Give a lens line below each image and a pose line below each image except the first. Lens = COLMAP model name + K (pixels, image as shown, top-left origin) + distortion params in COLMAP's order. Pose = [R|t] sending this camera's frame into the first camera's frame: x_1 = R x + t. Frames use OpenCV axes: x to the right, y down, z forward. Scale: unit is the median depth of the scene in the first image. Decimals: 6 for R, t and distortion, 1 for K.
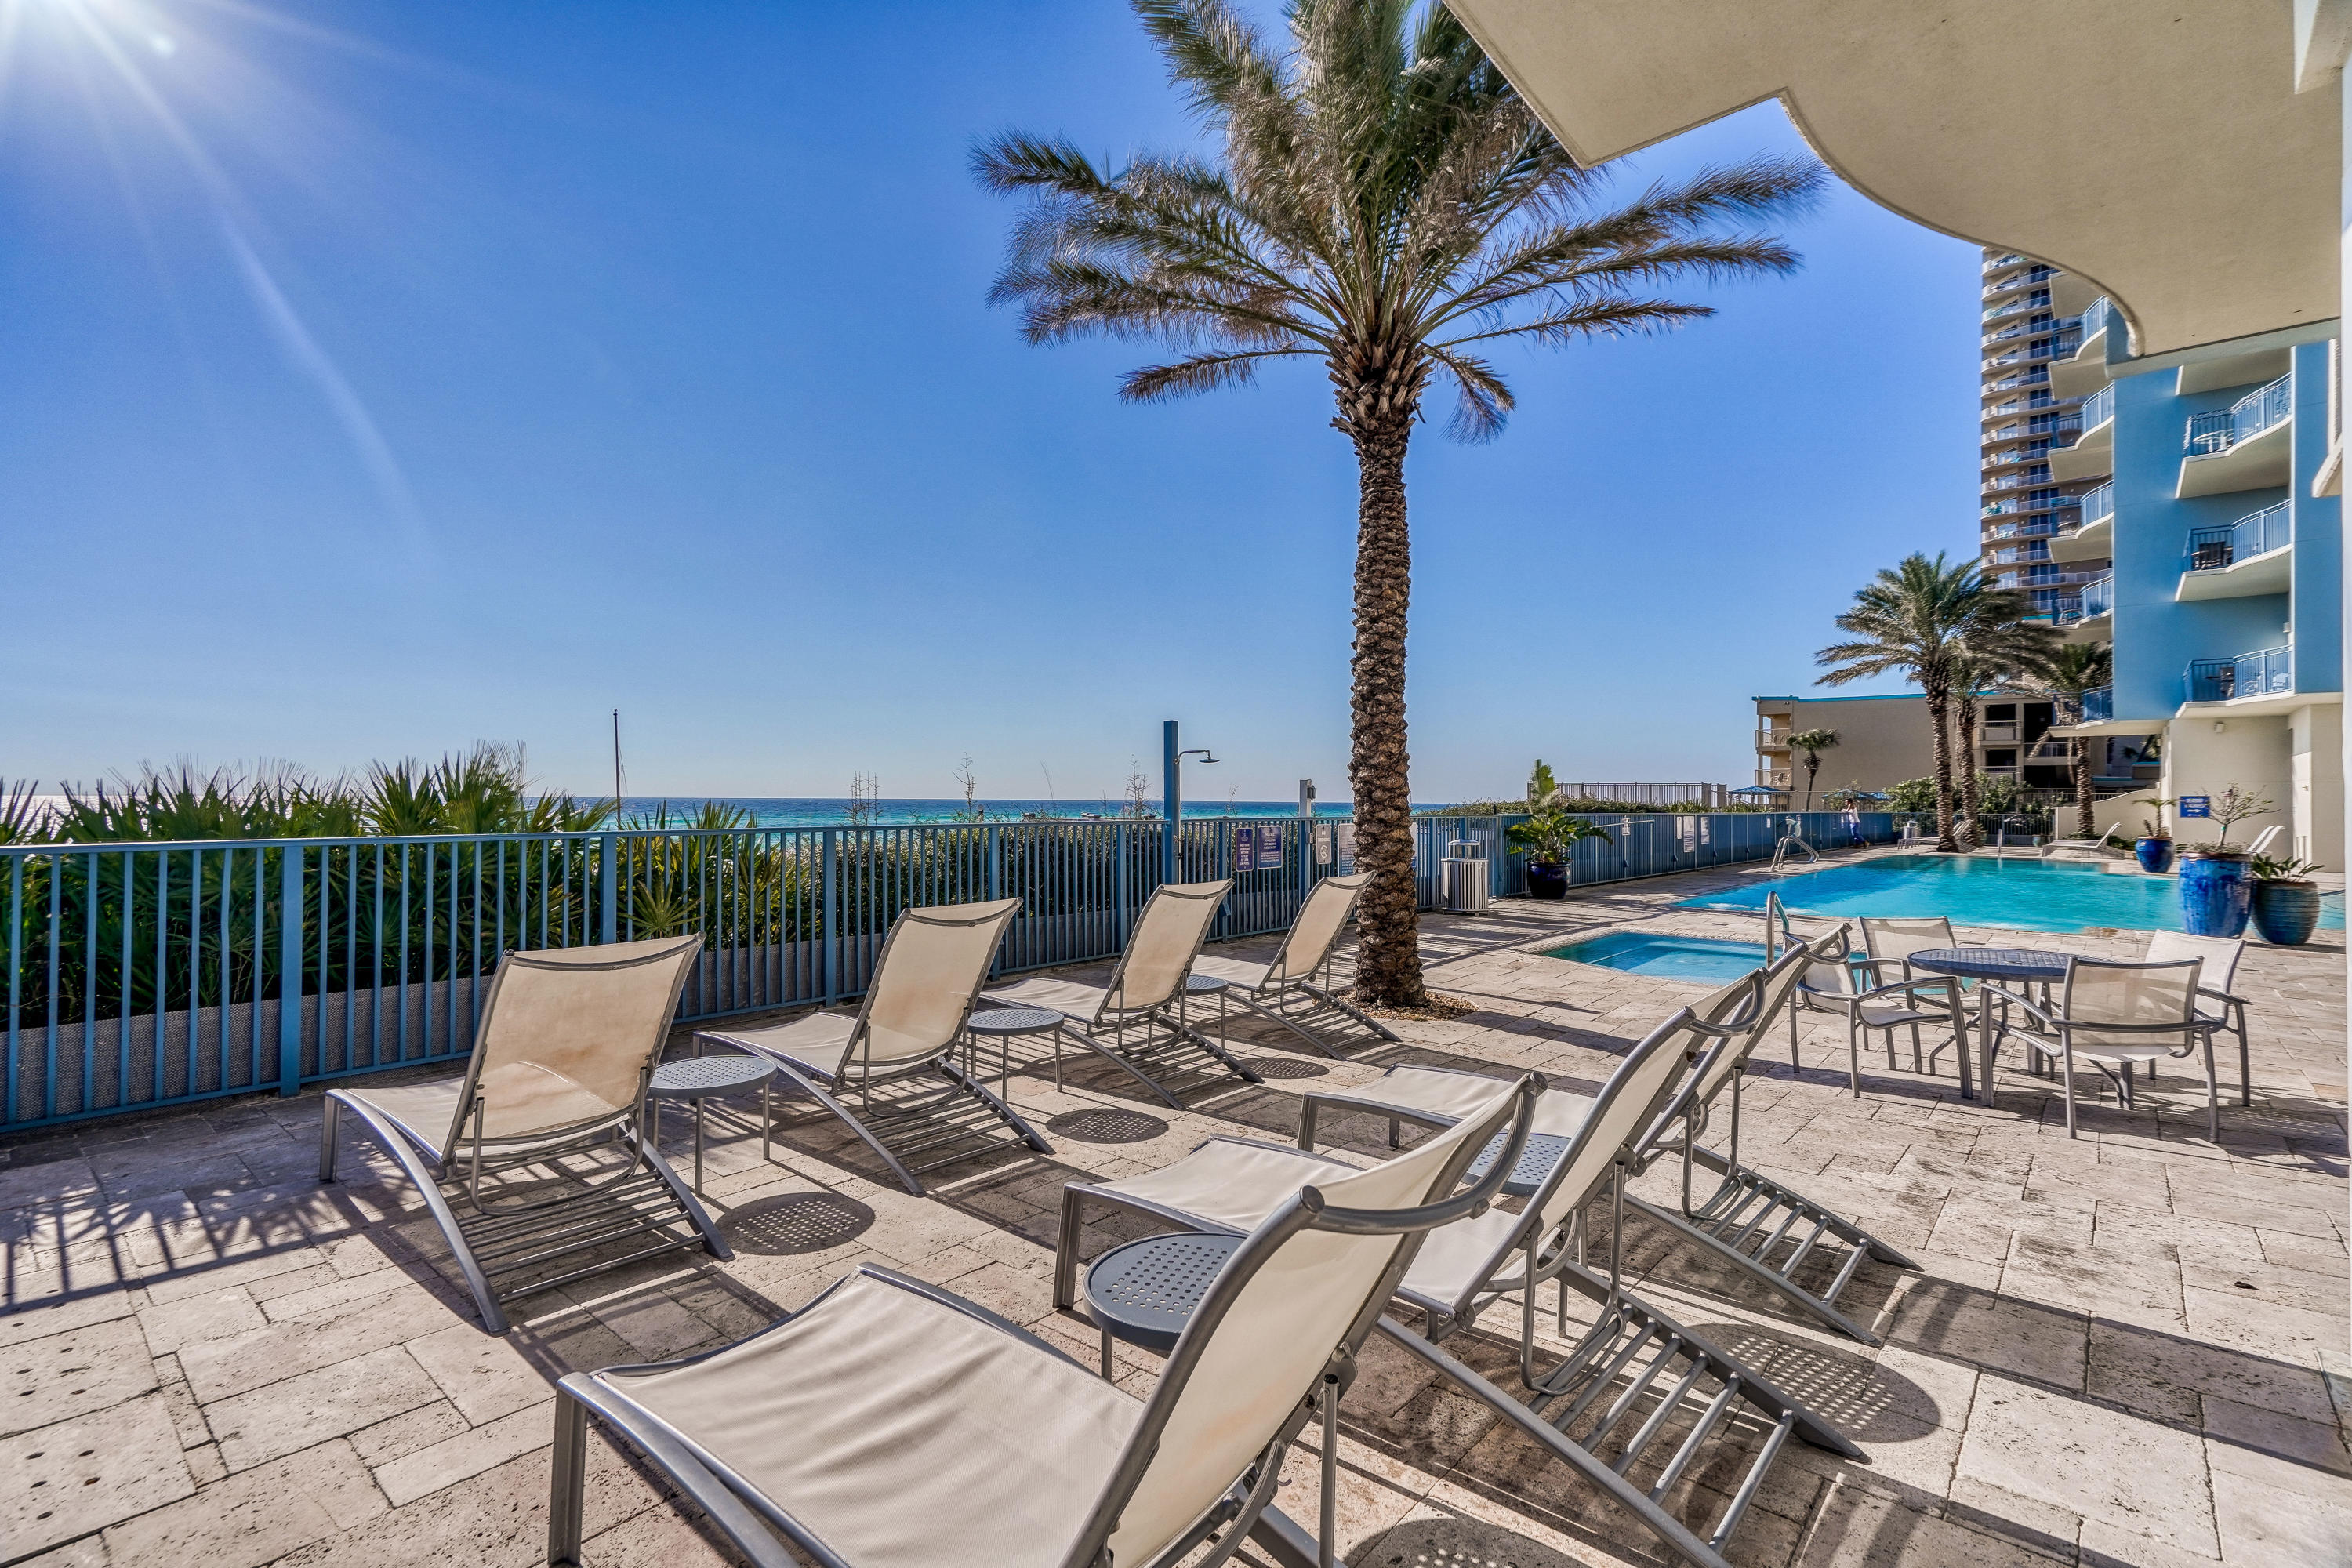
lens RADIAL K [[1121.4, 0, 1174.2], [0, 1121.4, 788.1], [0, 0, 1]] dist [0.001519, 0.001687]
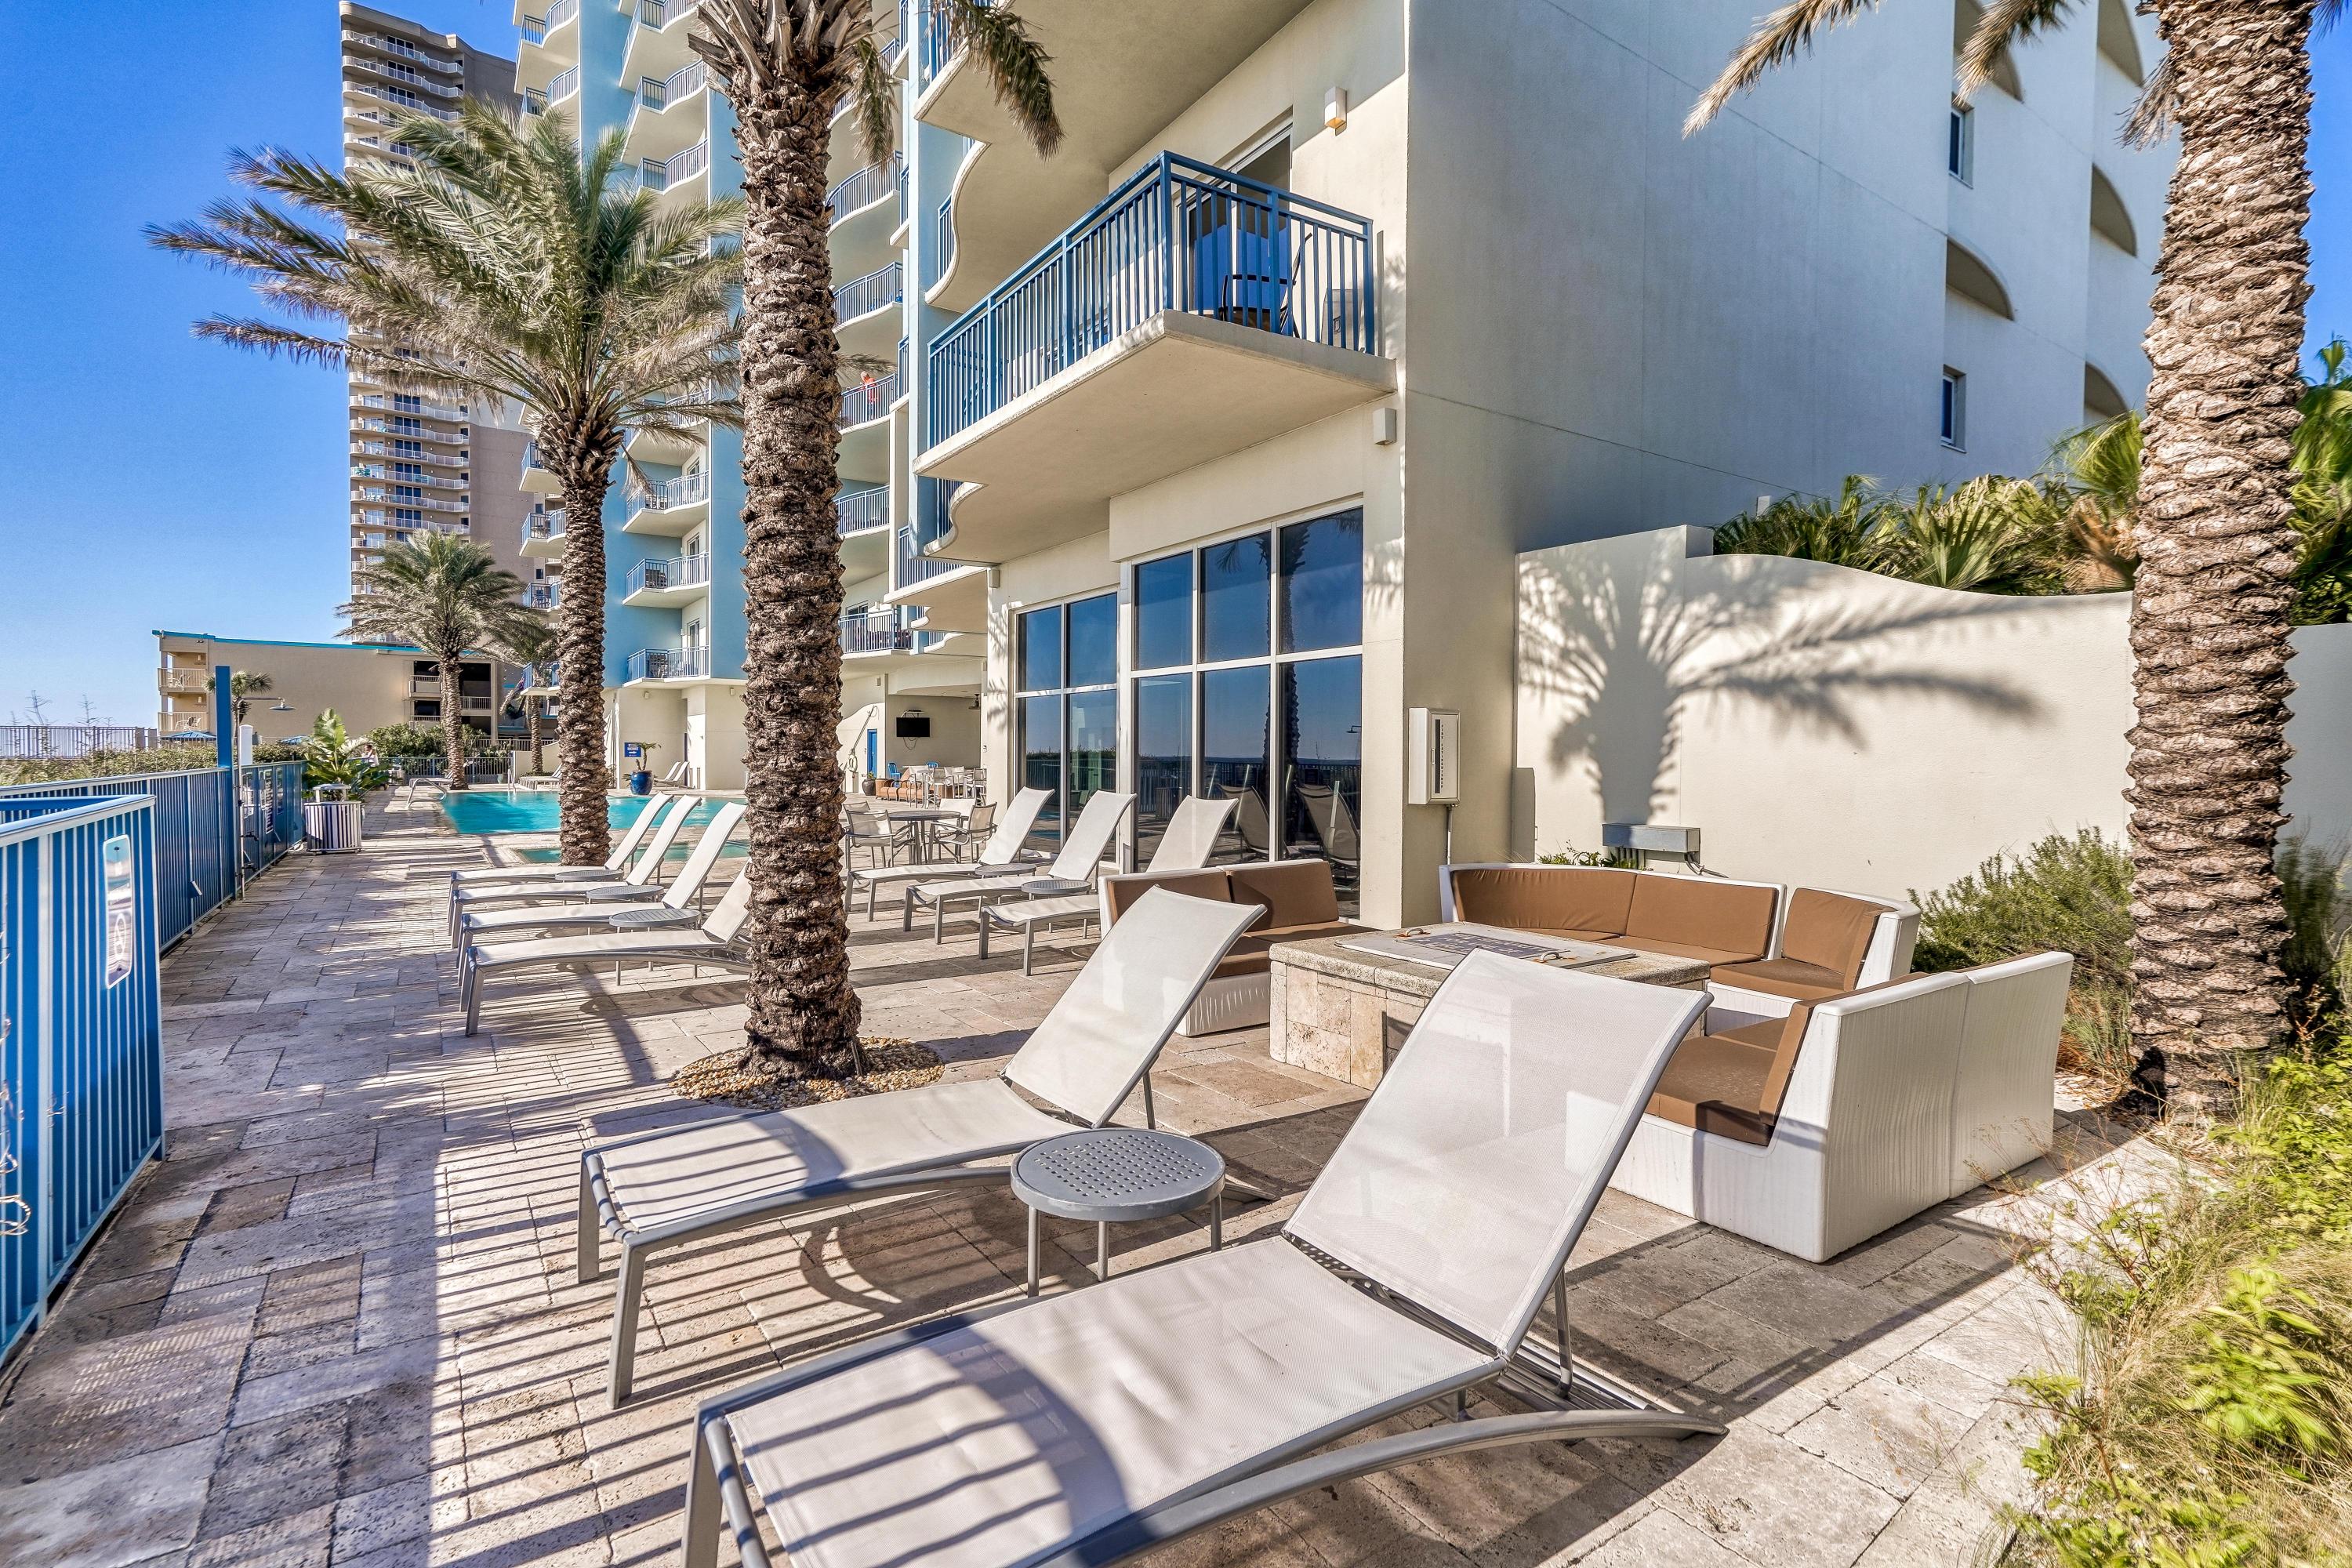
lens RADIAL K [[1083.8, 0, 1166.6], [0, 1083.8, 763.6], [0, 0, 1]] dist [0.001475, 0.000177]
pose [[0.263855, -0.016994, 0.964413, -0.207713], [-0.009244, 0.999754, 0.020146, -0.000372], [-0.964518, -0.014230, 0.263633, -0.013017]]
